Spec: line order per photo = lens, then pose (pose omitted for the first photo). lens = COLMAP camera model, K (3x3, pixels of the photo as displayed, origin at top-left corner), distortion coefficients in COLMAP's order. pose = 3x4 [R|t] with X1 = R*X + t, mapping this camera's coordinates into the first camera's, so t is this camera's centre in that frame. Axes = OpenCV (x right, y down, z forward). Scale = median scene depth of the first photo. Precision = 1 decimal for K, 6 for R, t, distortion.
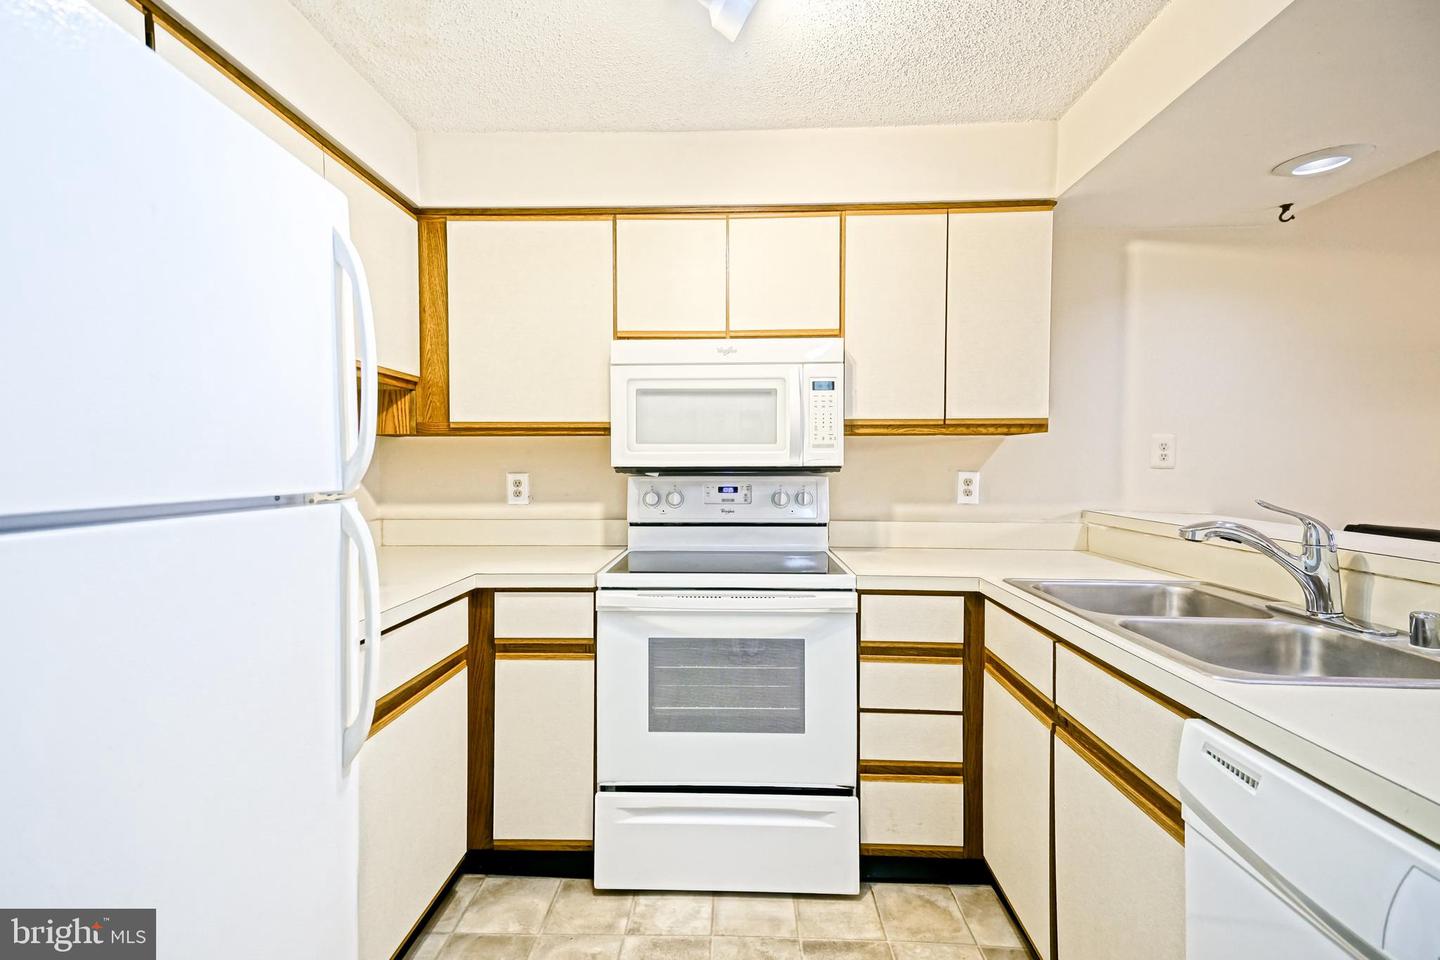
lens RADIAL K [[648.5, 0, 719.6], [0, 648.5, 472.1], [0, 0, 1]] dist [0.044596, -0.000121]
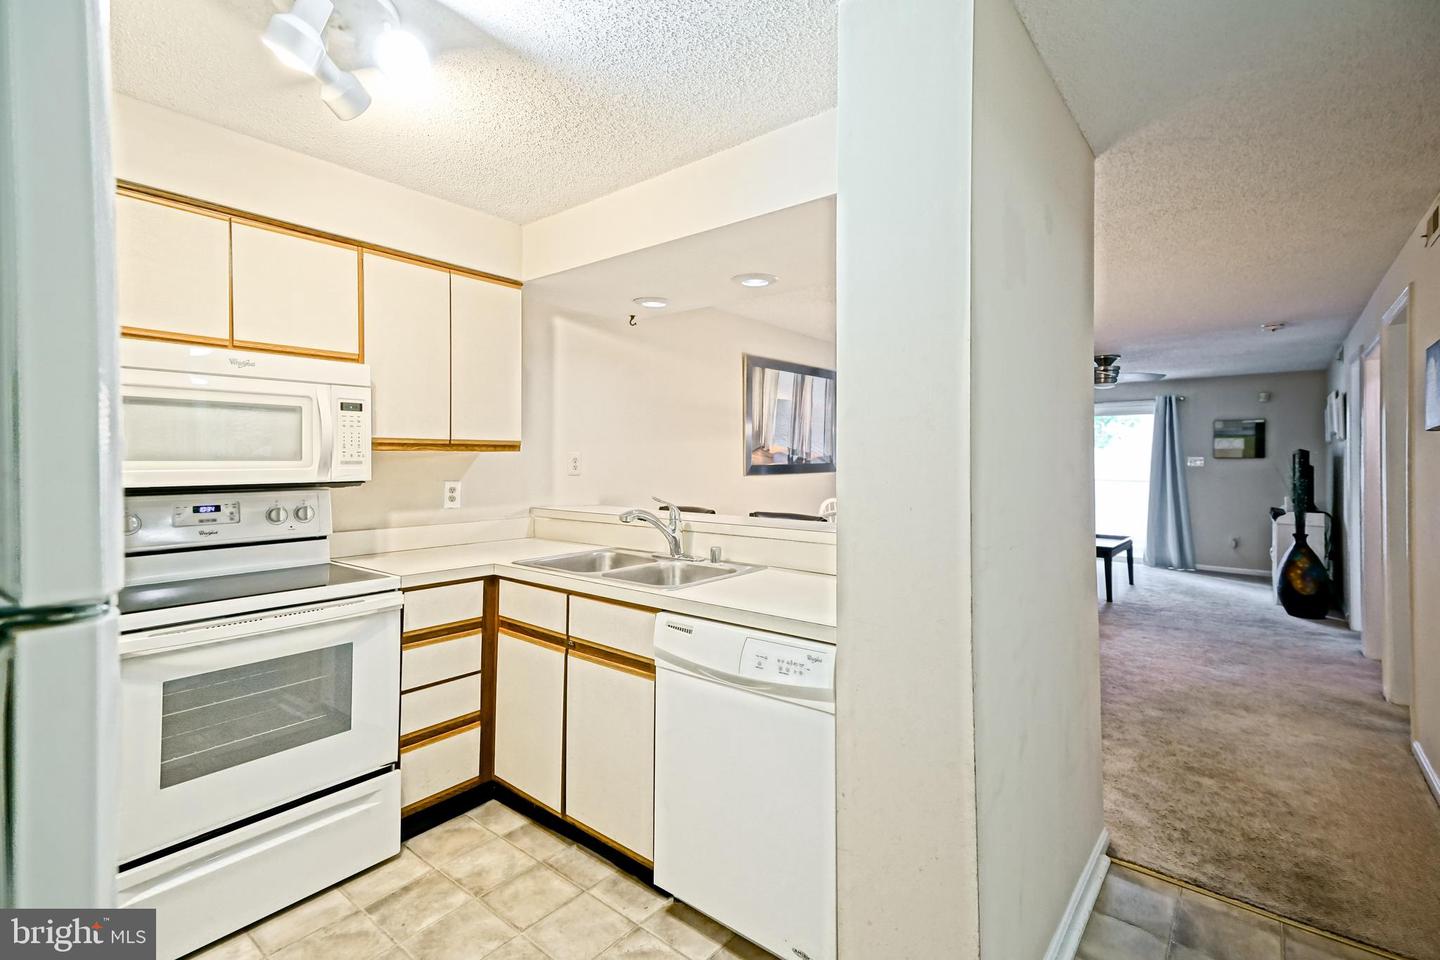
lens RADIAL K [[663.7, 0, 706.1], [0, 663.7, 459.7], [0, 0, 1]] dist [0.061253, 0.000135]
pose [[0.614254, -0.000327, 0.789109, -0.397880], [0.012126, 0.999886, -0.009024, -0.030638], [-0.789015, 0.015112, 0.614188, -0.165447]]
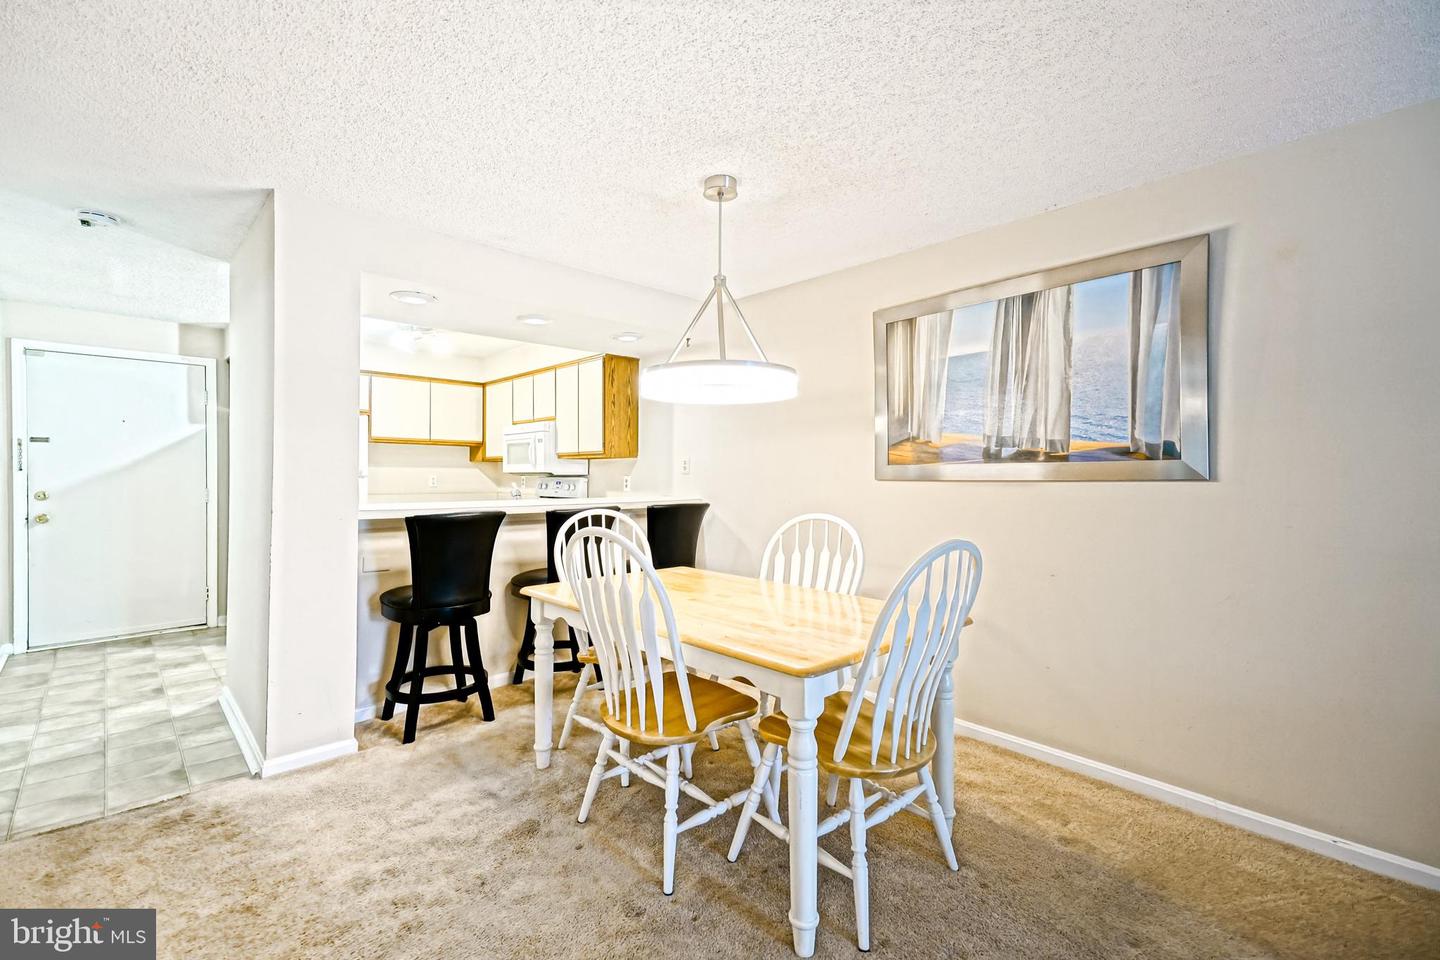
lens RADIAL K [[629.1, 0, 711.5], [0, 629.1, 476.1], [0, 0, 1]] dist [0.052947, -0.000124]
pose [[0.705195, 0.003513, -0.709005, 2.571995], [-0.012188, 0.999900, -0.007169, 0.014817], [0.708909, 0.013697, 0.705167, -0.270319]]
